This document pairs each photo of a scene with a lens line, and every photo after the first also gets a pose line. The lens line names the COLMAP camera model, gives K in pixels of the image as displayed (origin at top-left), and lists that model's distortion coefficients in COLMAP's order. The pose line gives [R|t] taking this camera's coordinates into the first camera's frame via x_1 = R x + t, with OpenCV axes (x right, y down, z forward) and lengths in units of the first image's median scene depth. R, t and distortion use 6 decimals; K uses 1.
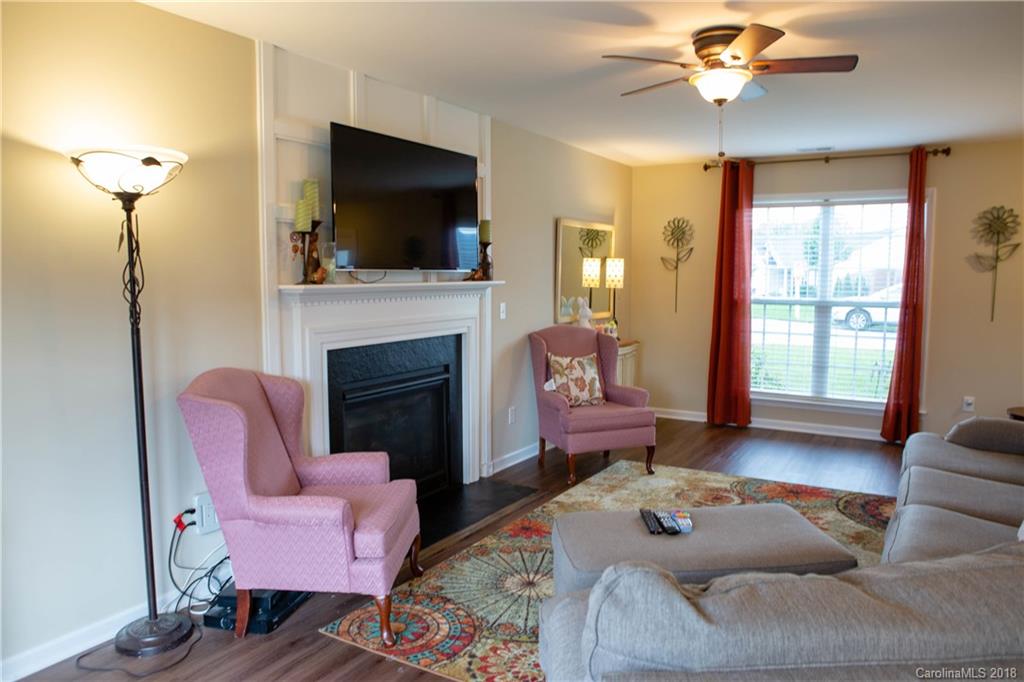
lens RADIAL K [[710.3, 0, 515.6], [0, 710.3, 344.0], [0, 0, 1]] dist [-0.112472, 0.080498]
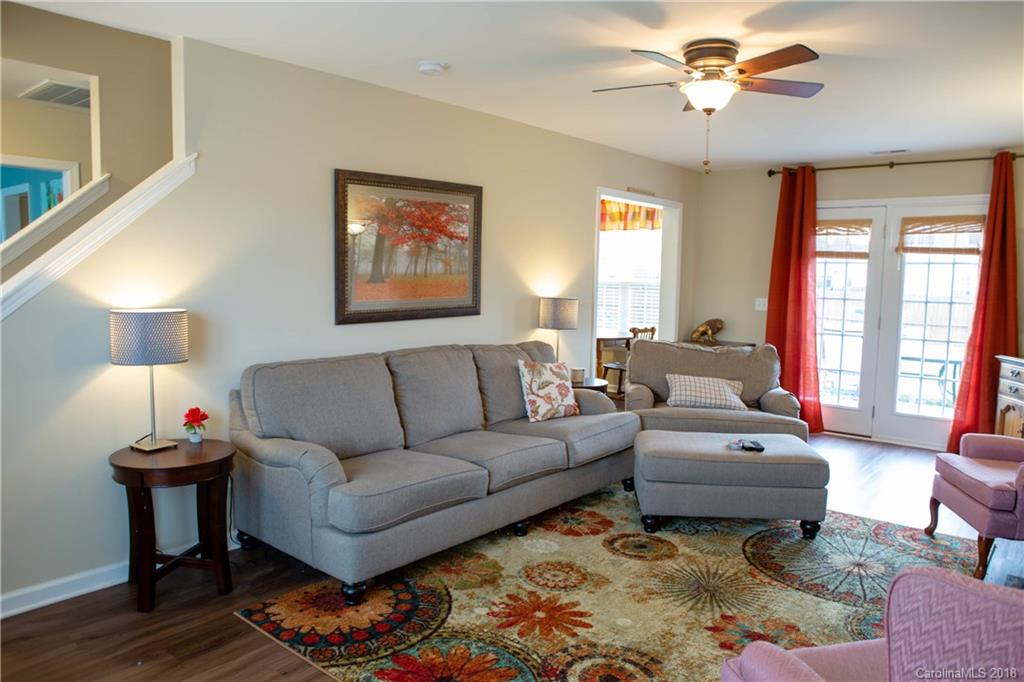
lens RADIAL K [[710.3, 0, 515.6], [0, 710.3, 344.0], [0, 0, 1]] dist [-0.112472, 0.080498]
pose [[-0.986771, -0.034604, 0.158386, 0.314417], [-0.003328, 0.981072, 0.193615, -0.162543], [-0.162088, 0.190527, -0.968208, 1.660970]]
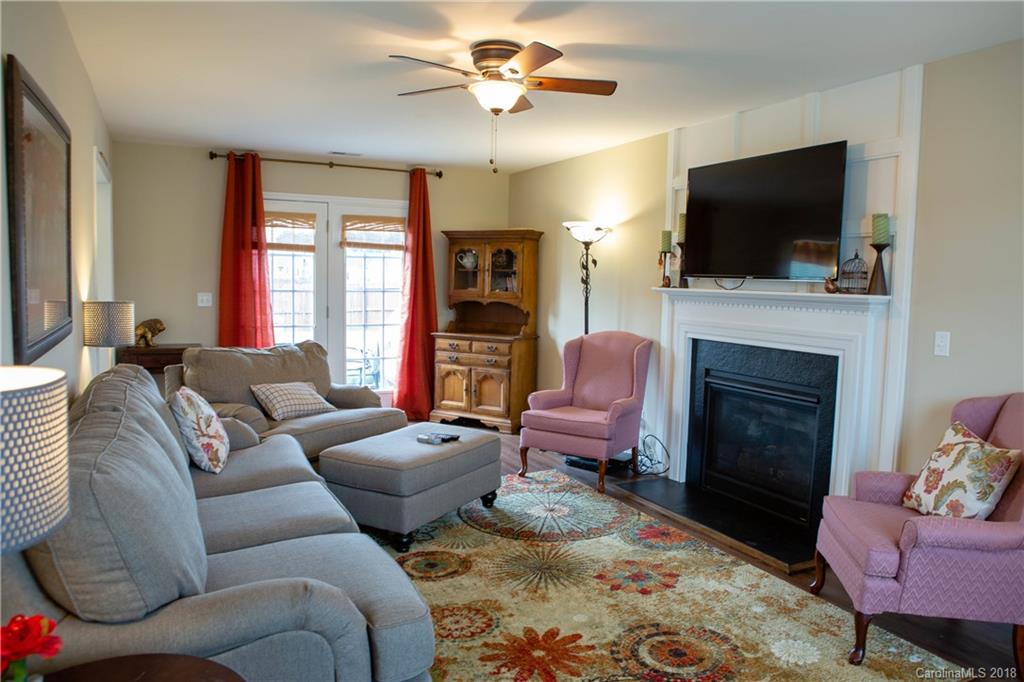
lens RADIAL K [[710.3, 0, 515.6], [0, 710.3, 344.0], [0, 0, 1]] dist [-0.112472, 0.080498]
pose [[-0.533964, 0.062557, -0.843190, 0.938408], [-0.105765, 0.984484, 0.140017, -0.119828], [0.838866, 0.163944, -0.519063, 1.278552]]
